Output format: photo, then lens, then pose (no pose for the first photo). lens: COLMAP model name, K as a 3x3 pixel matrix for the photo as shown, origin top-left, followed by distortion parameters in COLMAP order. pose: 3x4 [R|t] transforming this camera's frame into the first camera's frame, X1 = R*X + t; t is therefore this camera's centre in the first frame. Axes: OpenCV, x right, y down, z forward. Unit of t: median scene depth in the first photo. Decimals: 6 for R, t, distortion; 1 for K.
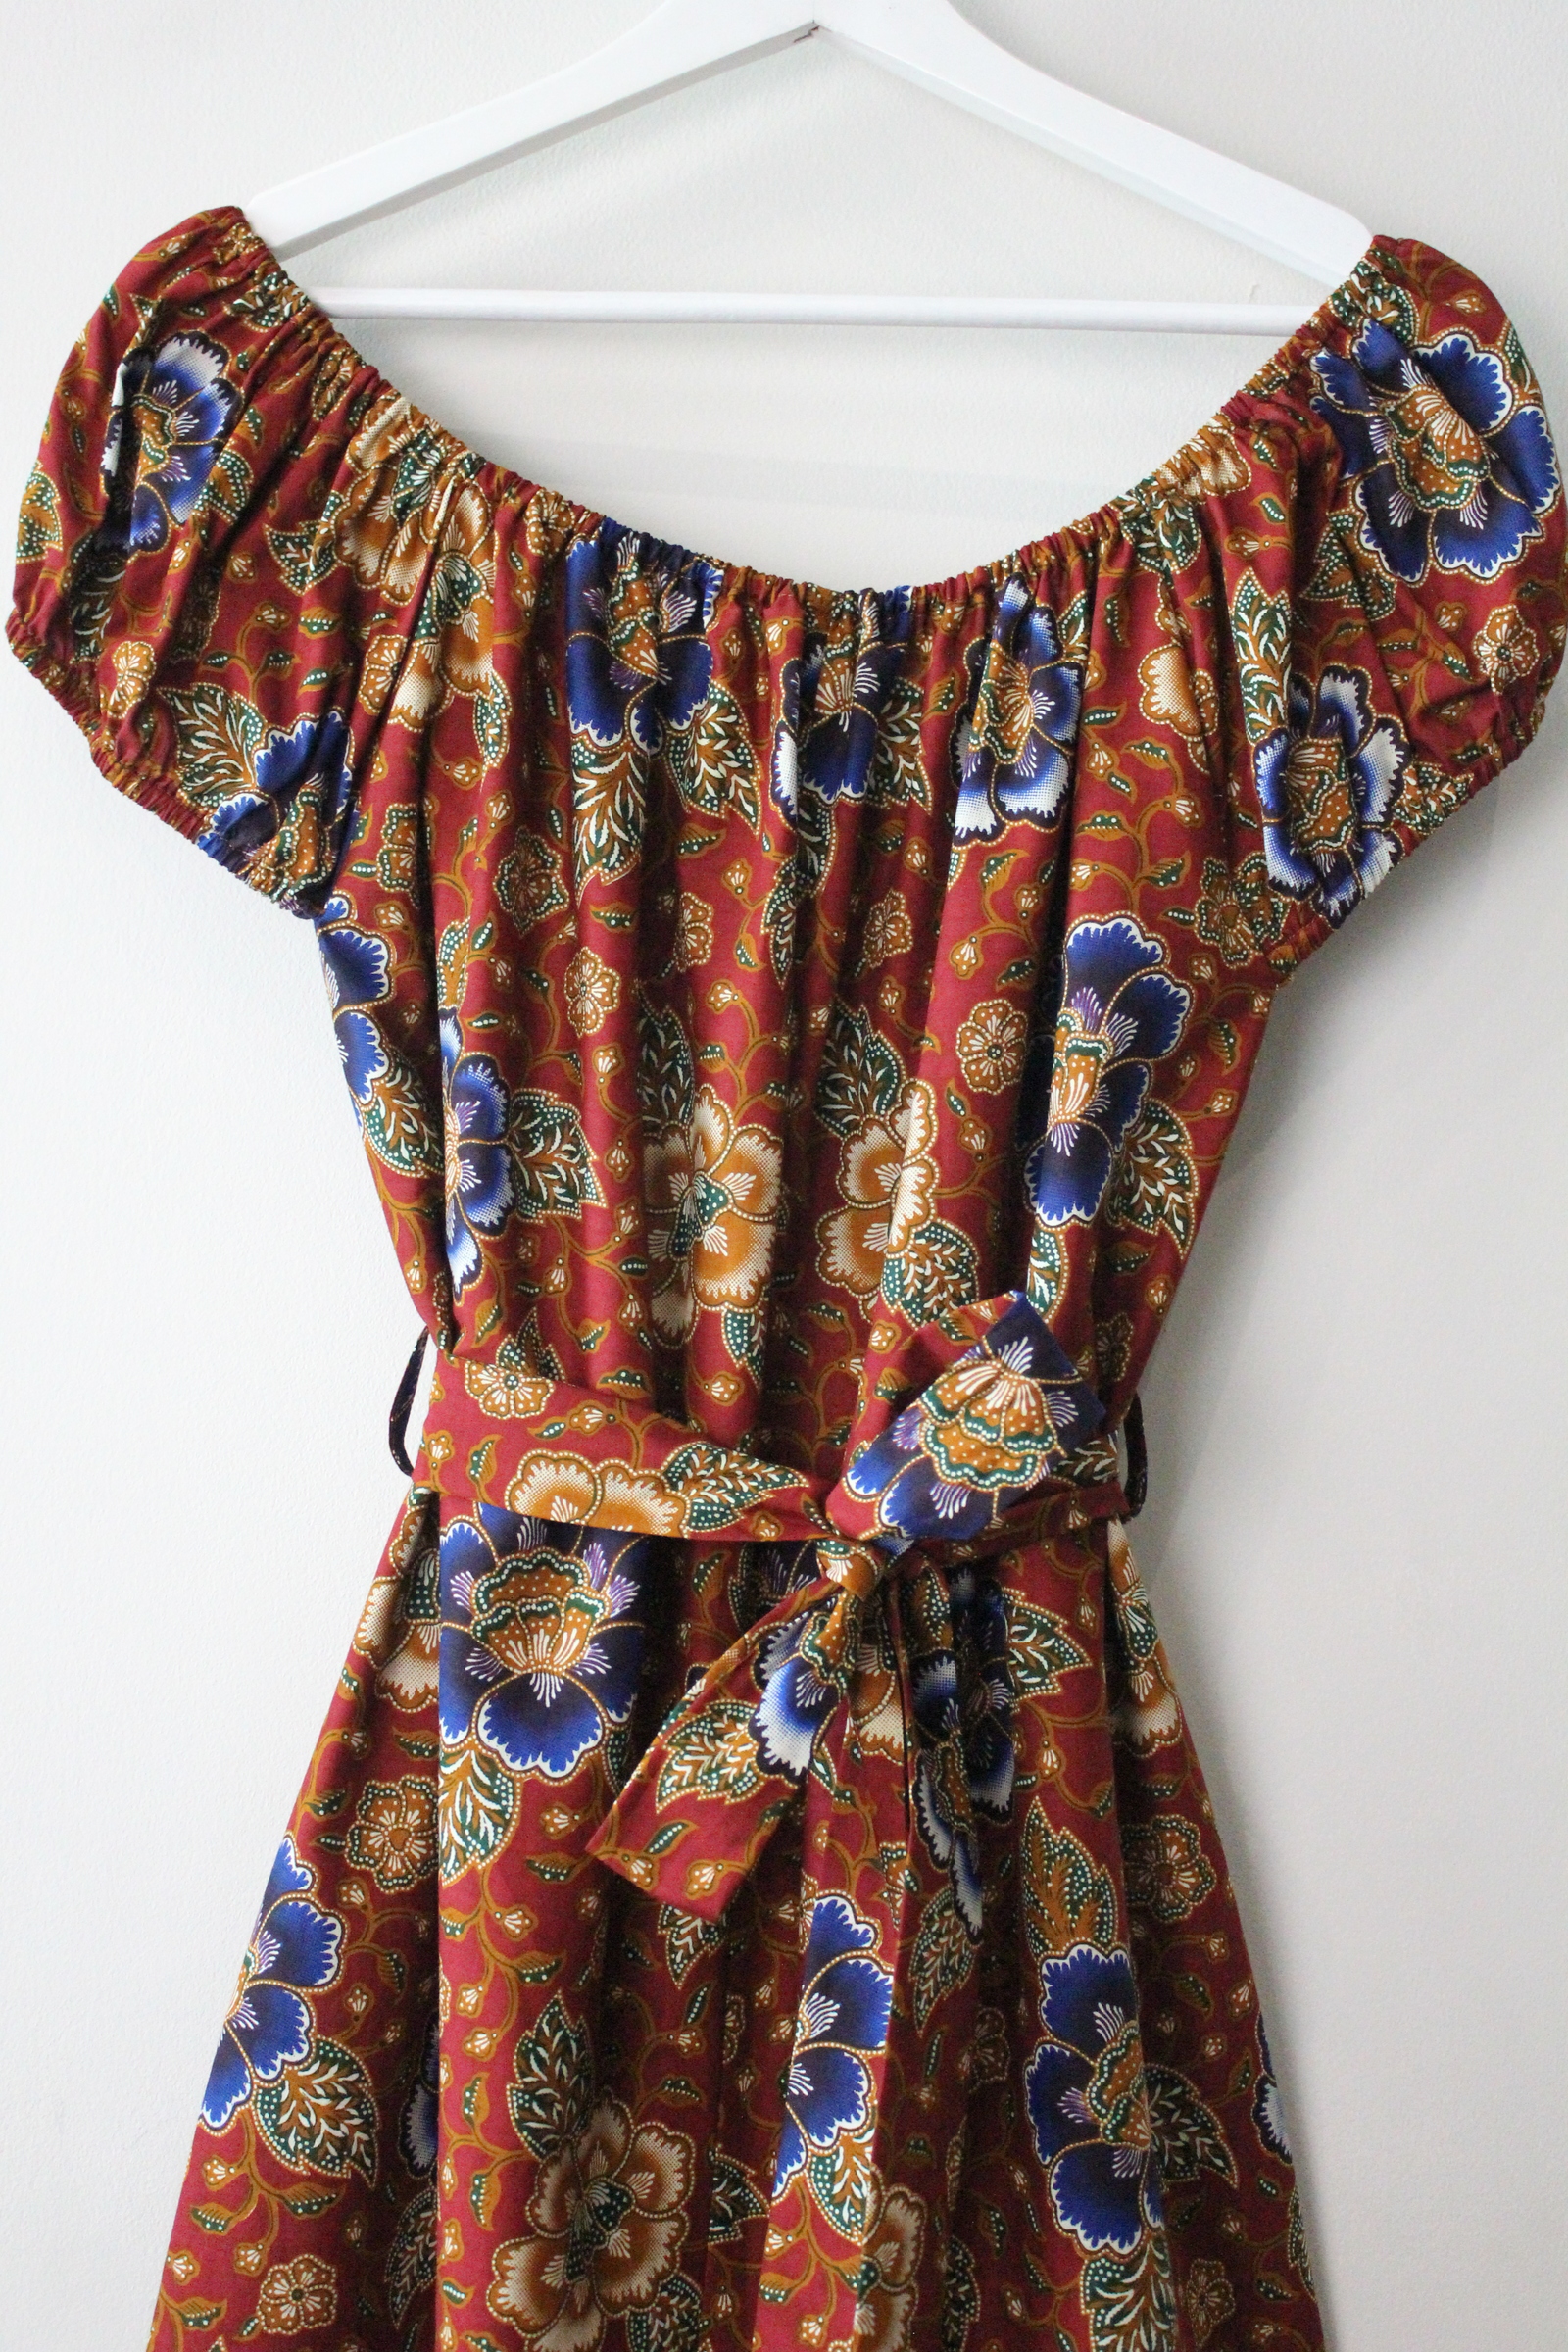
lens RADIAL K [[2774.2, 0, 784.0], [0, 2774.2, 1176.0], [0, 0, 1]] dist [-0.040625, 0.039194]
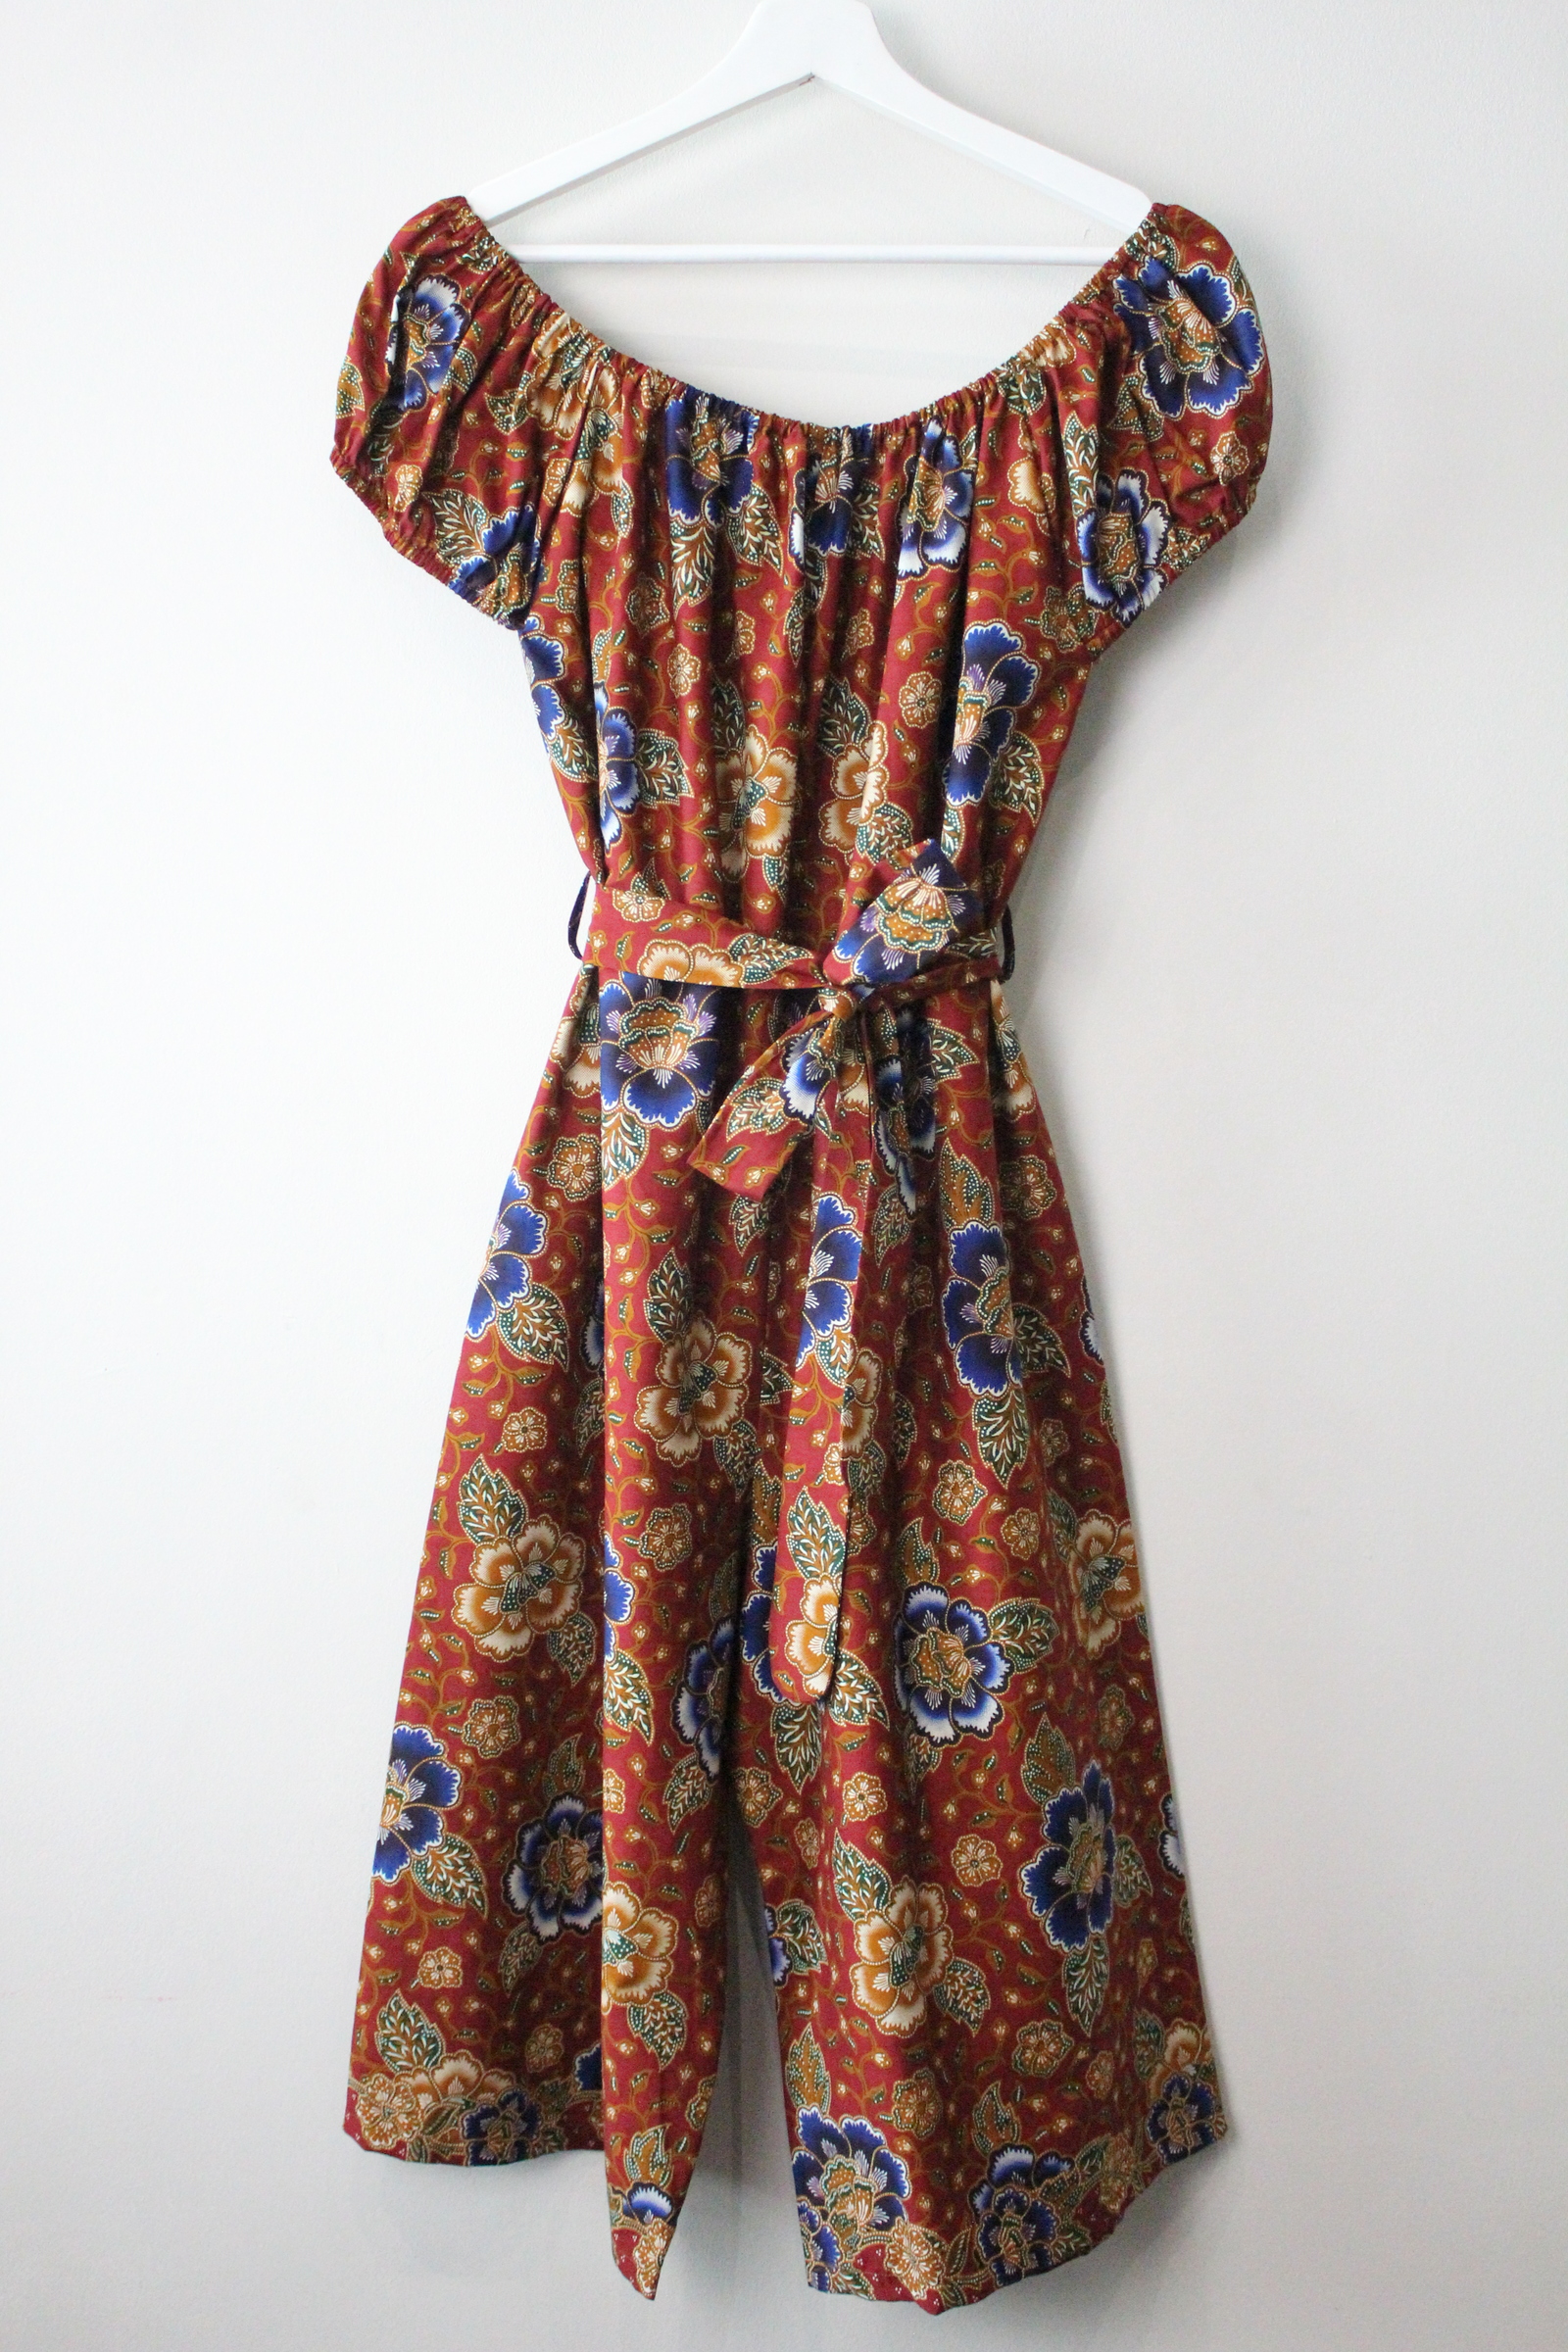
lens RADIAL K [[2554.6, 0, 784.0], [0, 2554.6, 1176.0], [0, 0, 1]] dist [-0.101328, 0.137866]
pose [[0.999610, -0.006944, -0.027054, 0.031496], [0.009692, 0.994655, 0.102800, 0.080809], [0.026196, -0.103022, 0.994334, -0.571364]]
